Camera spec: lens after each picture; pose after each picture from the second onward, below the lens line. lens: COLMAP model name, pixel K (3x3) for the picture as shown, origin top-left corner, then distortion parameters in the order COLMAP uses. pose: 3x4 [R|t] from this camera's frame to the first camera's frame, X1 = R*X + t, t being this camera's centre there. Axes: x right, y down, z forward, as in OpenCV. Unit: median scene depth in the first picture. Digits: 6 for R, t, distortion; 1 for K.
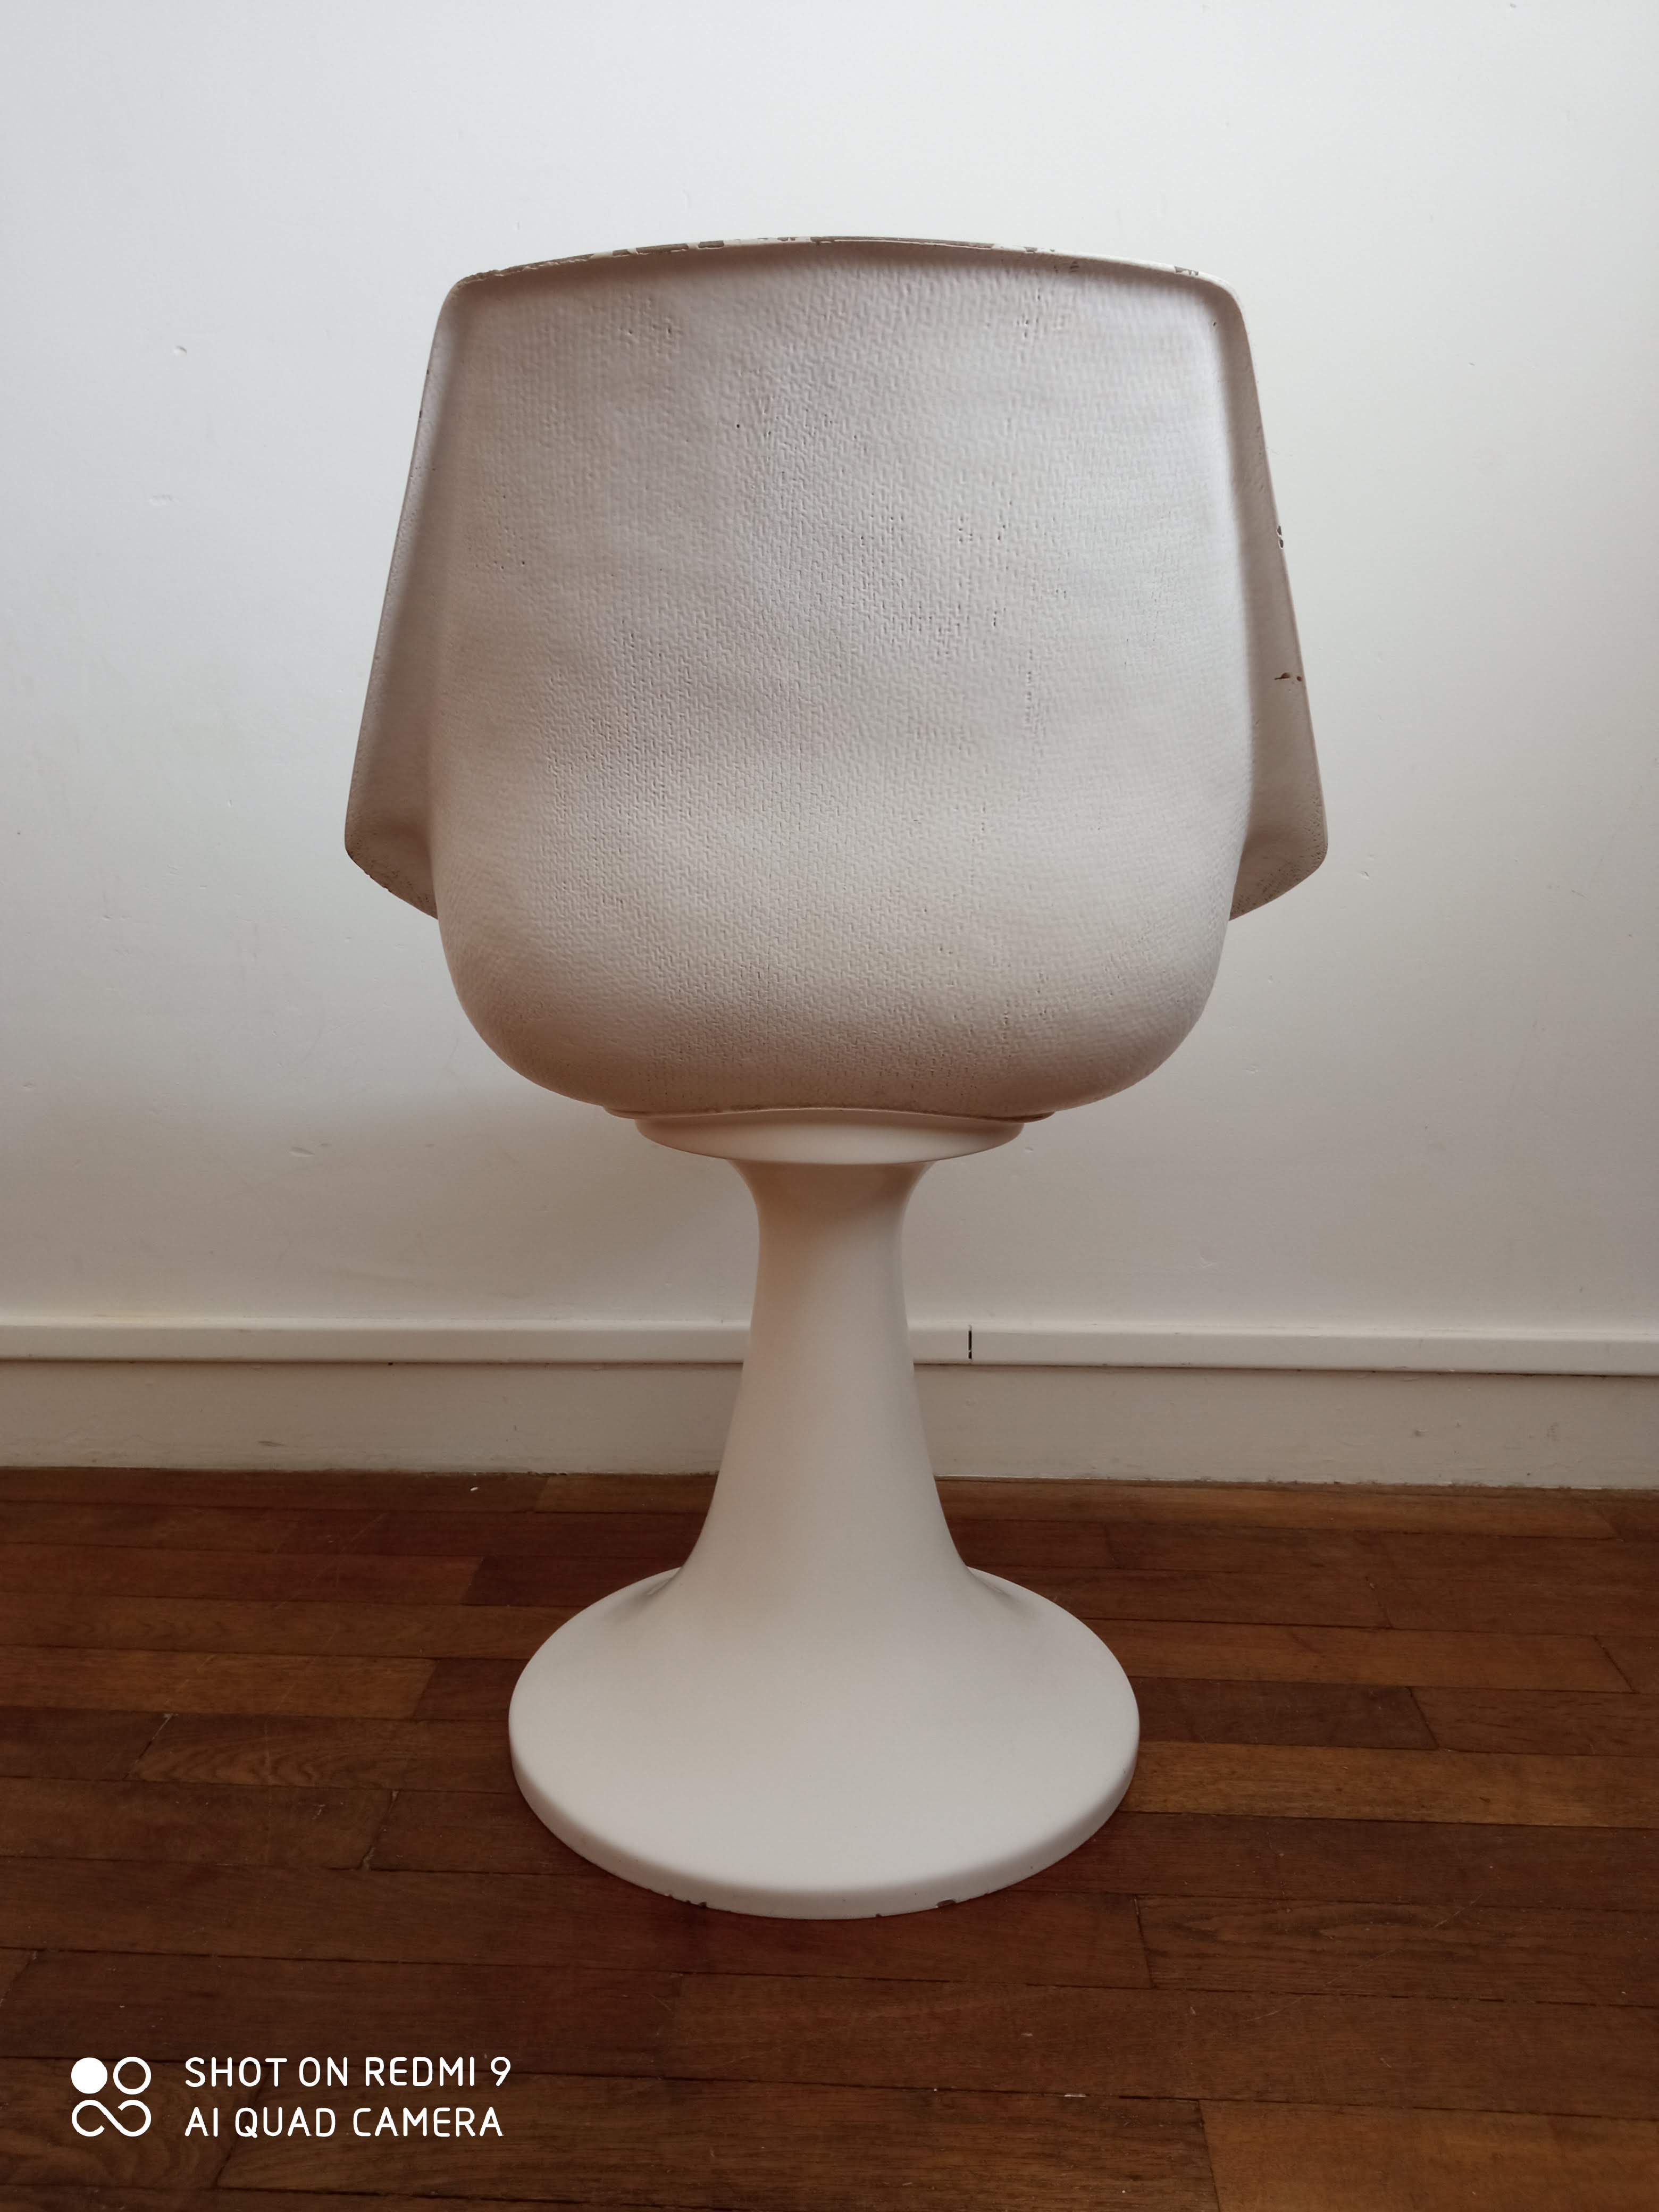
lens RADIAL K [[1764.8, 0, 845.7], [0, 1764.8, 1050.3], [0, 0, 1]] dist [0.038088, -0.055652]
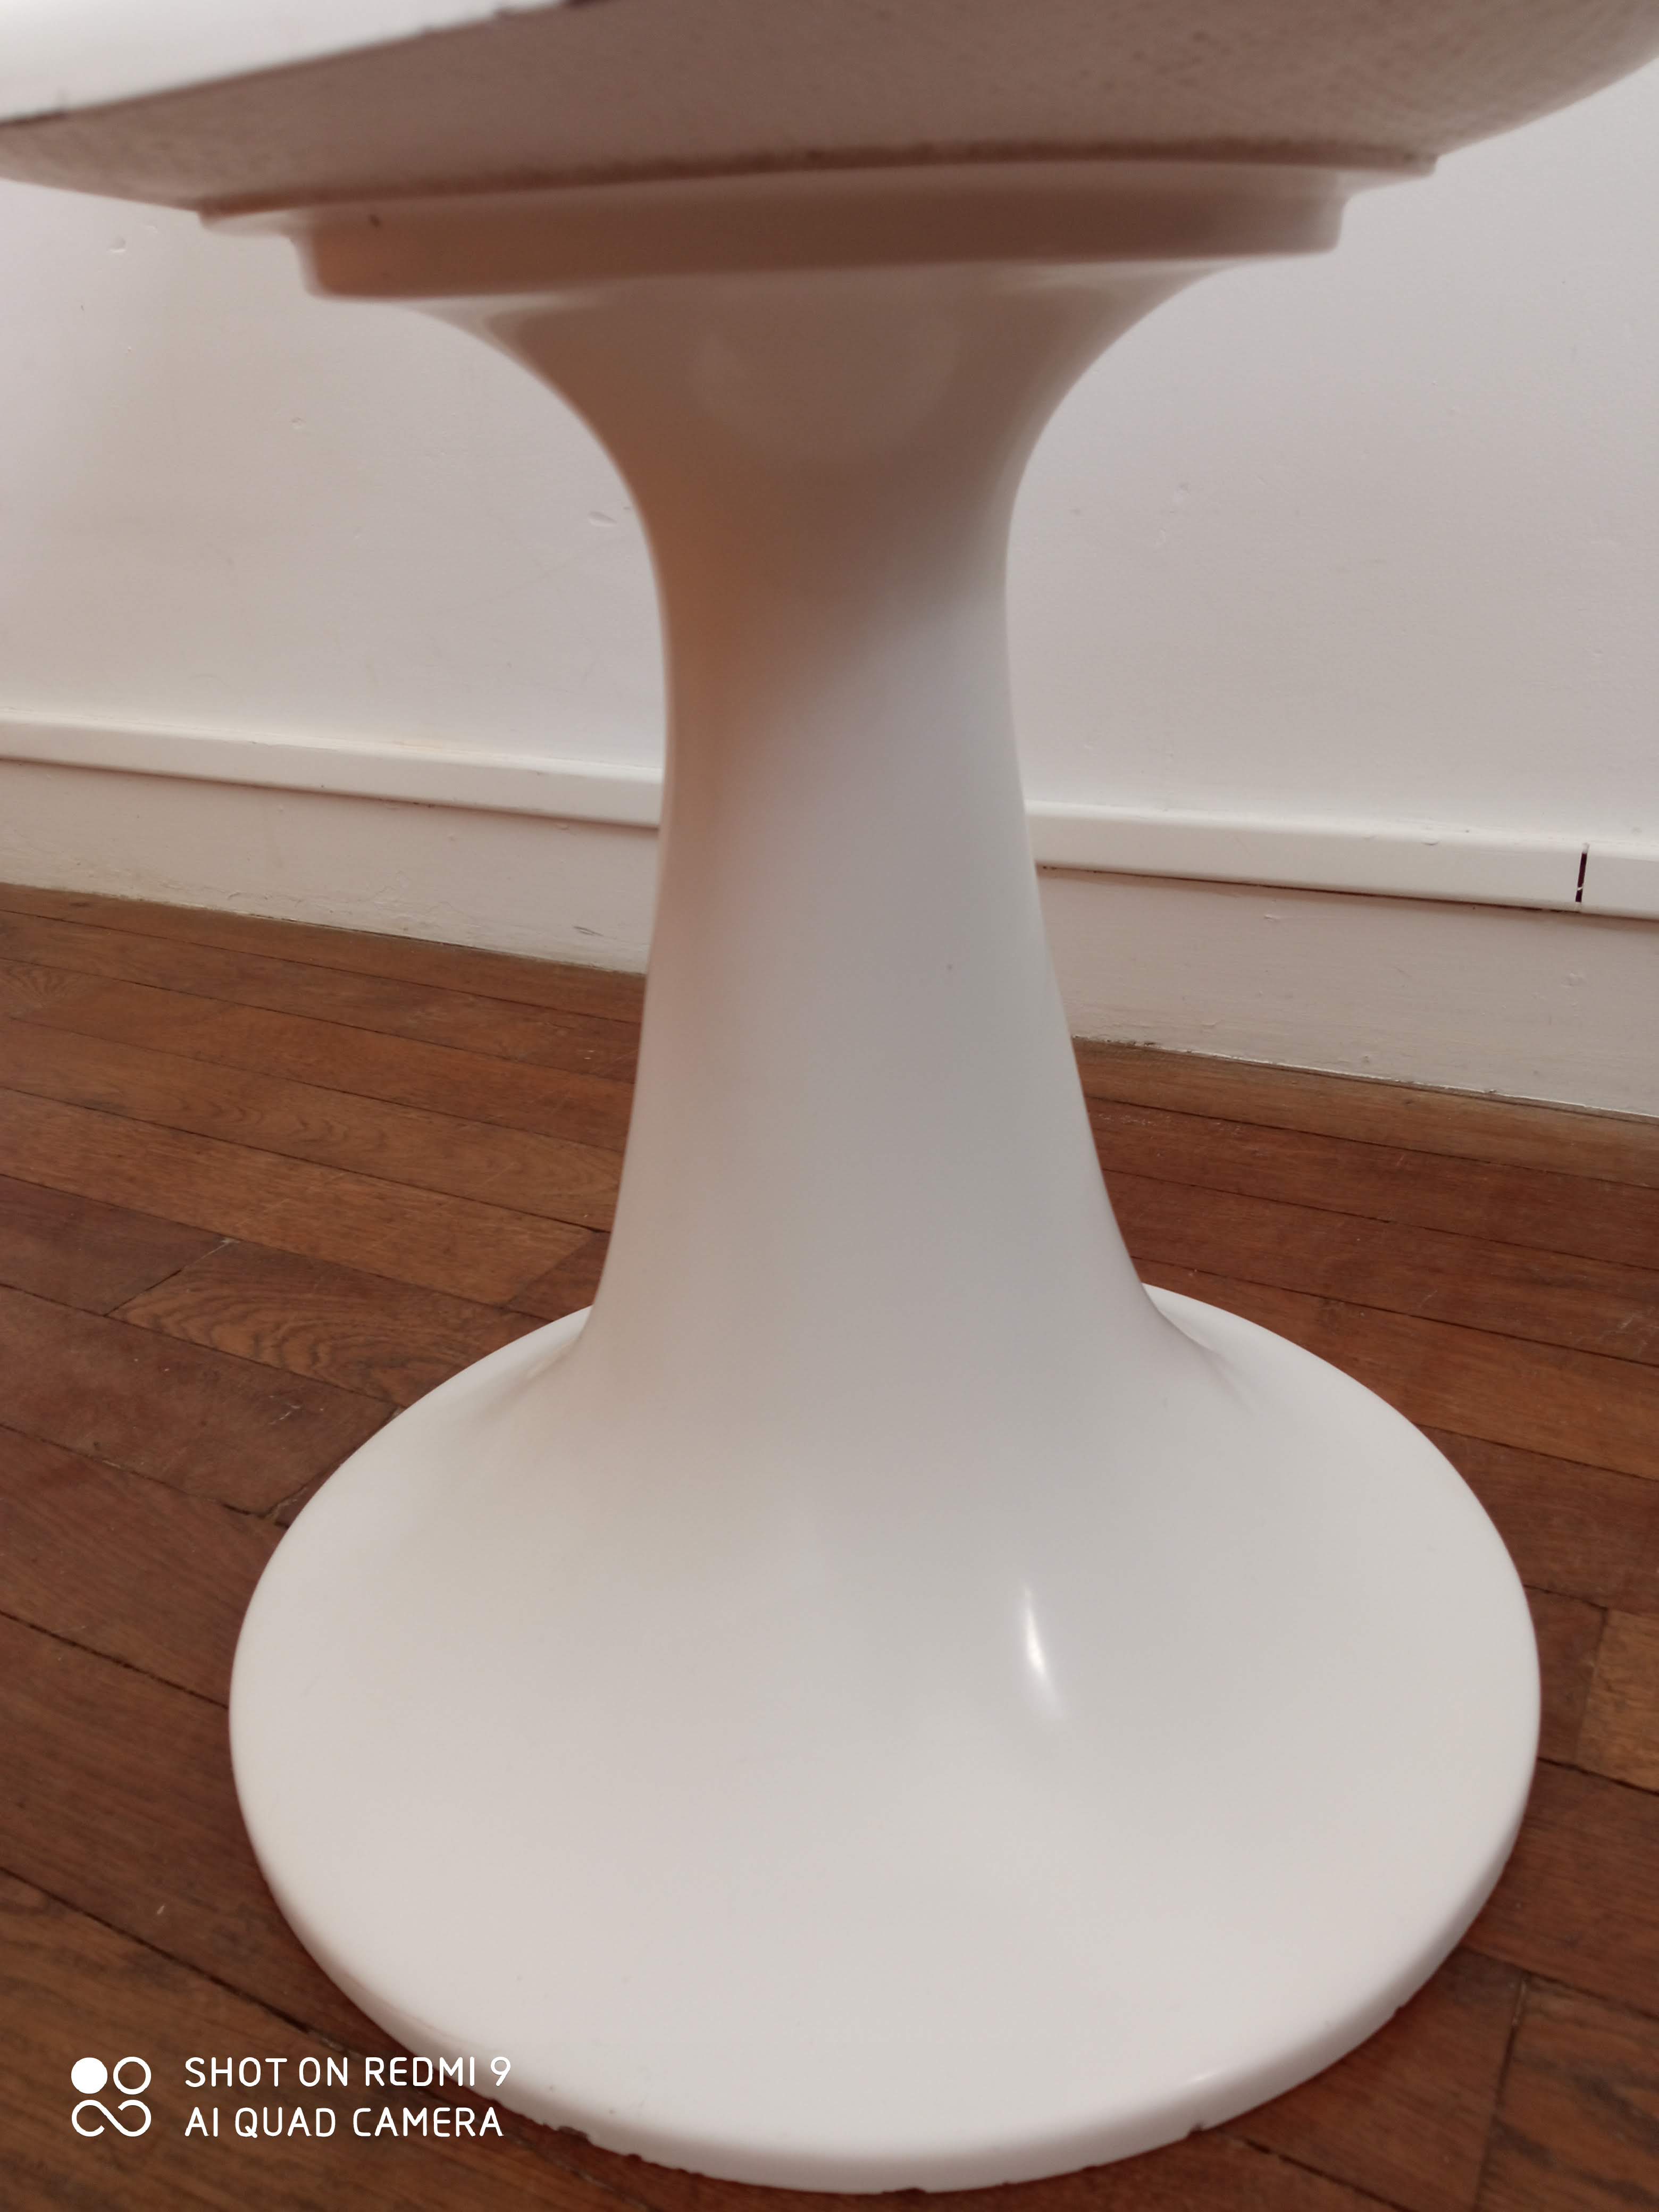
lens RADIAL K [[1764.8, 0, 918.4], [0, 1764.8, 1079.3], [0, 0, 1]] dist [0.038088, -0.055652]
pose [[0.904672, 0.133157, -0.404768, 0.157733], [-0.038564, 0.971607, 0.233439, 0.140497], [0.424360, -0.195576, 0.884120, 0.524048]]
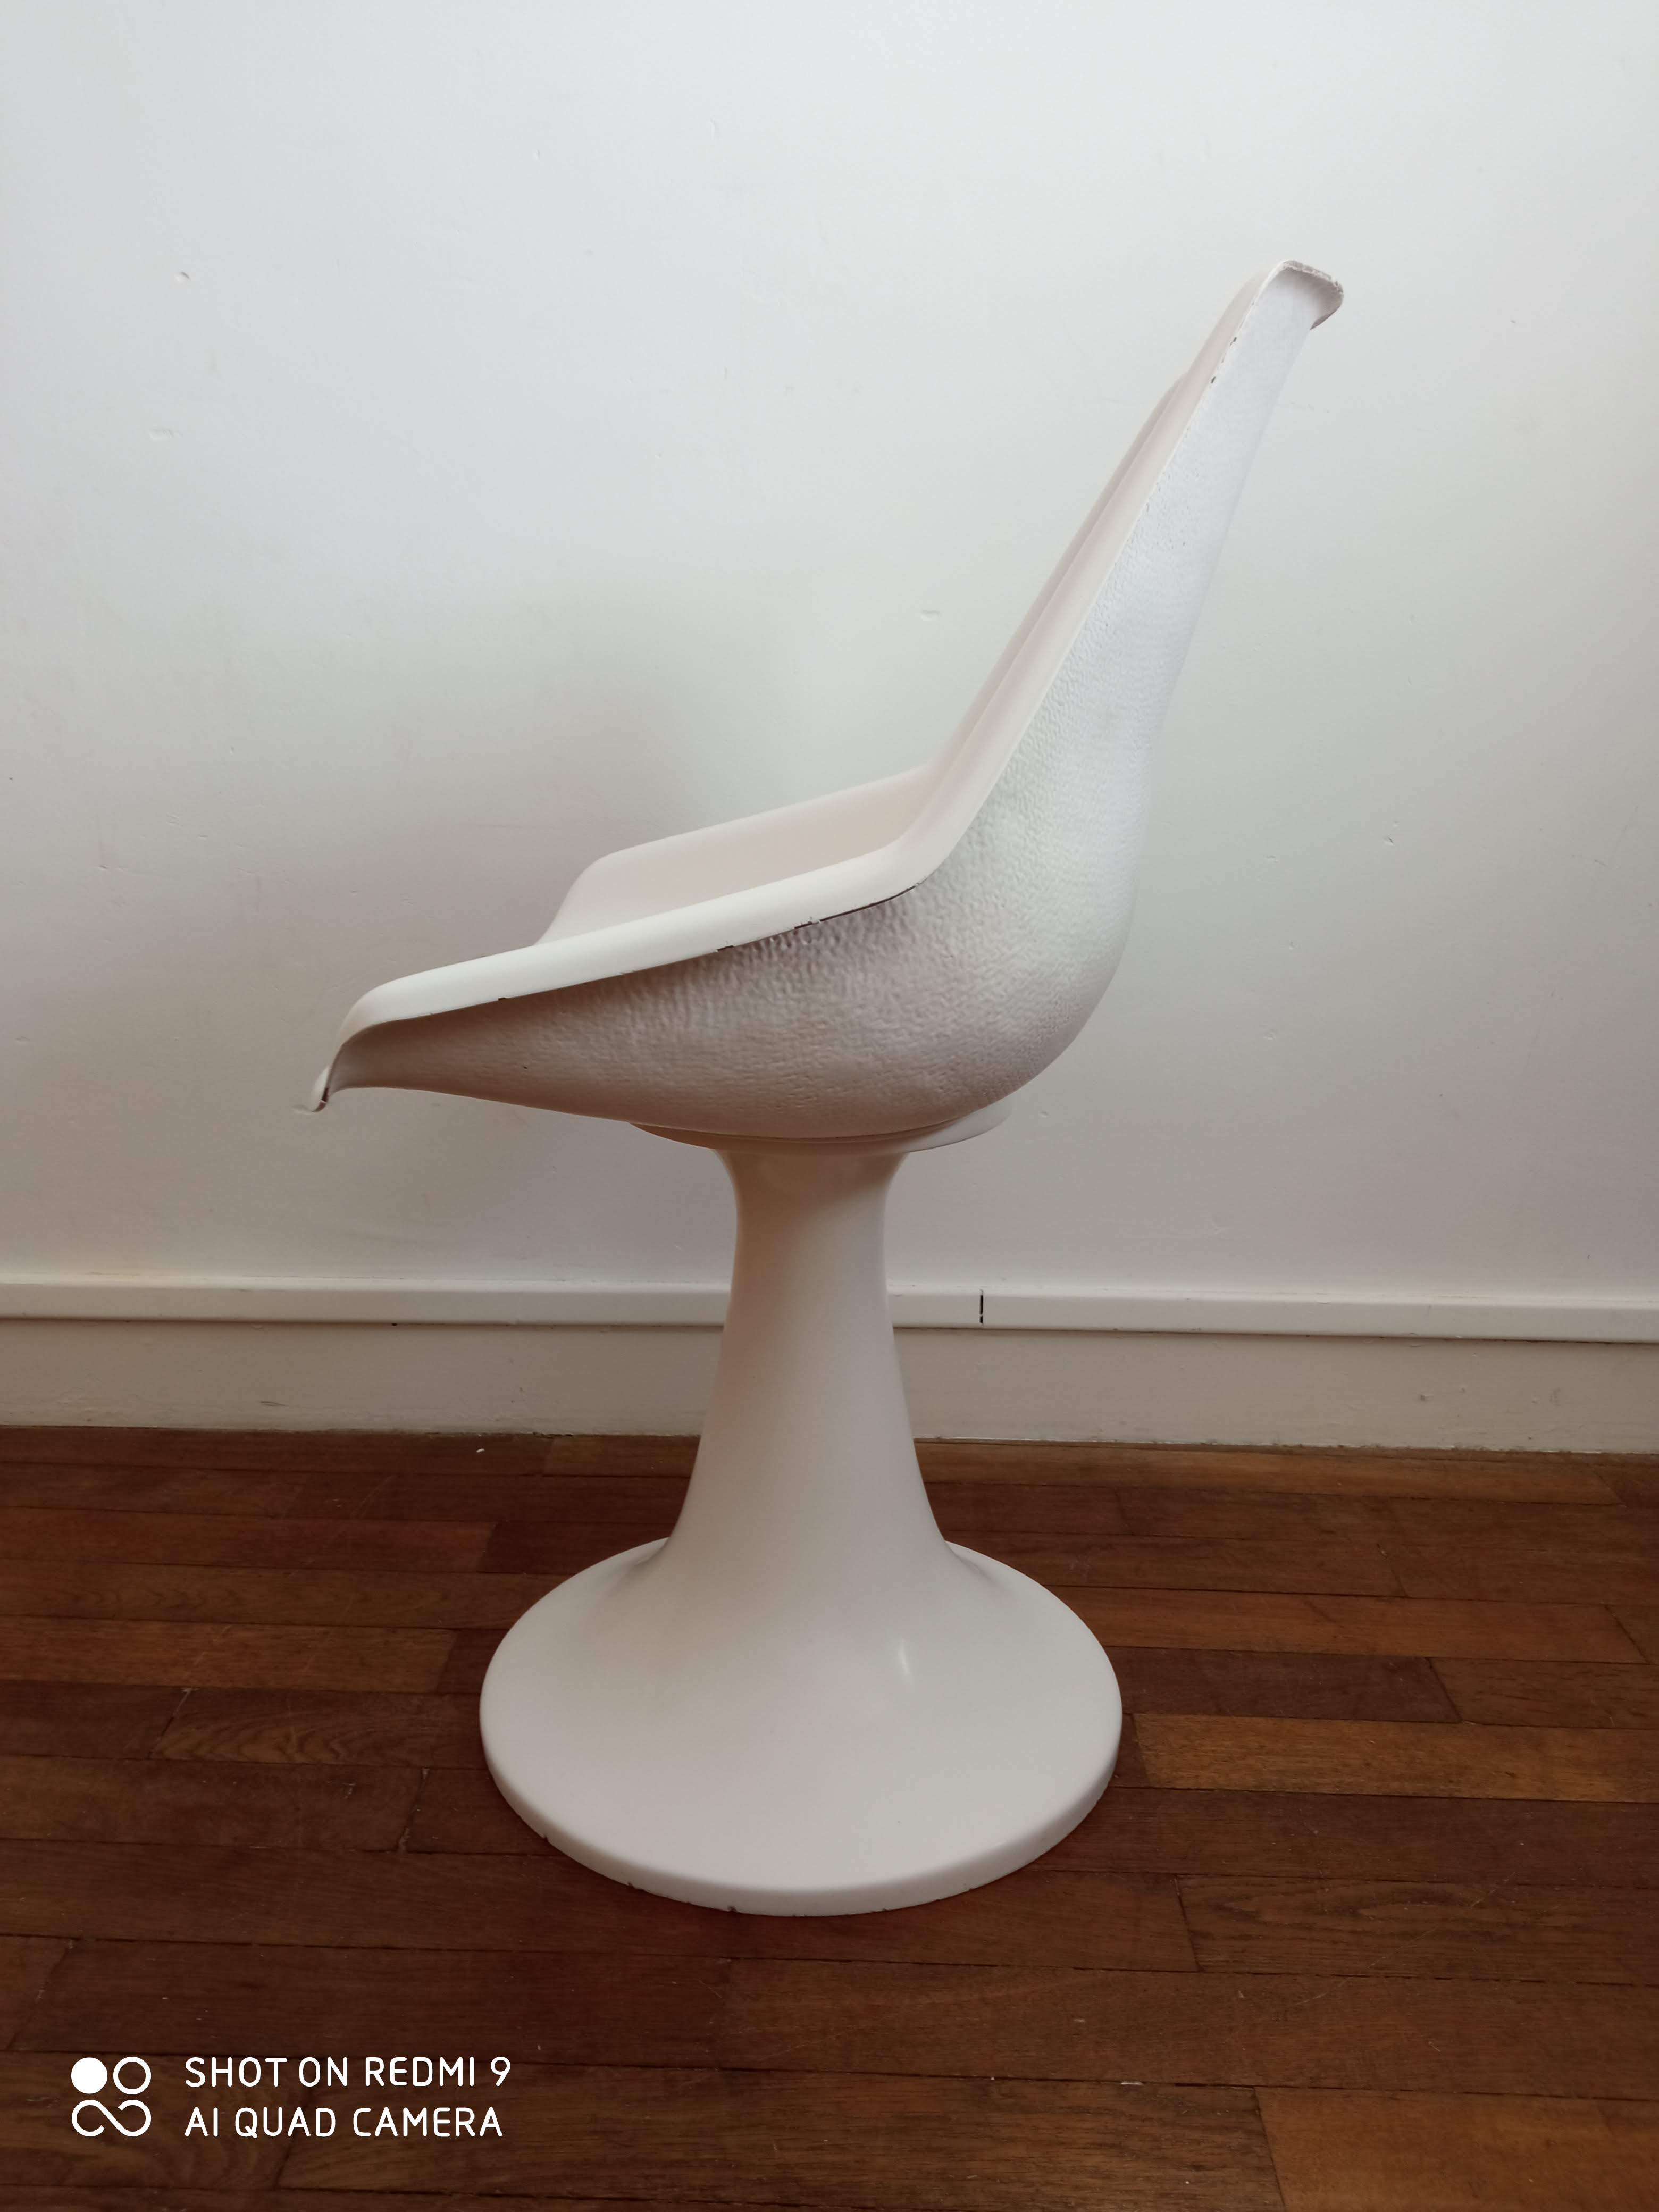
lens RADIAL K [[1764.8, 0, 839.9], [0, 1764.8, 1045.1], [0, 0, 1]] dist [0.038088, -0.055652]
pose [[0.999453, 0.010253, 0.031448, -0.056660], [-0.011549, 0.999080, 0.041311, -0.029650], [-0.030995, -0.041652, 0.998651, 0.019600]]
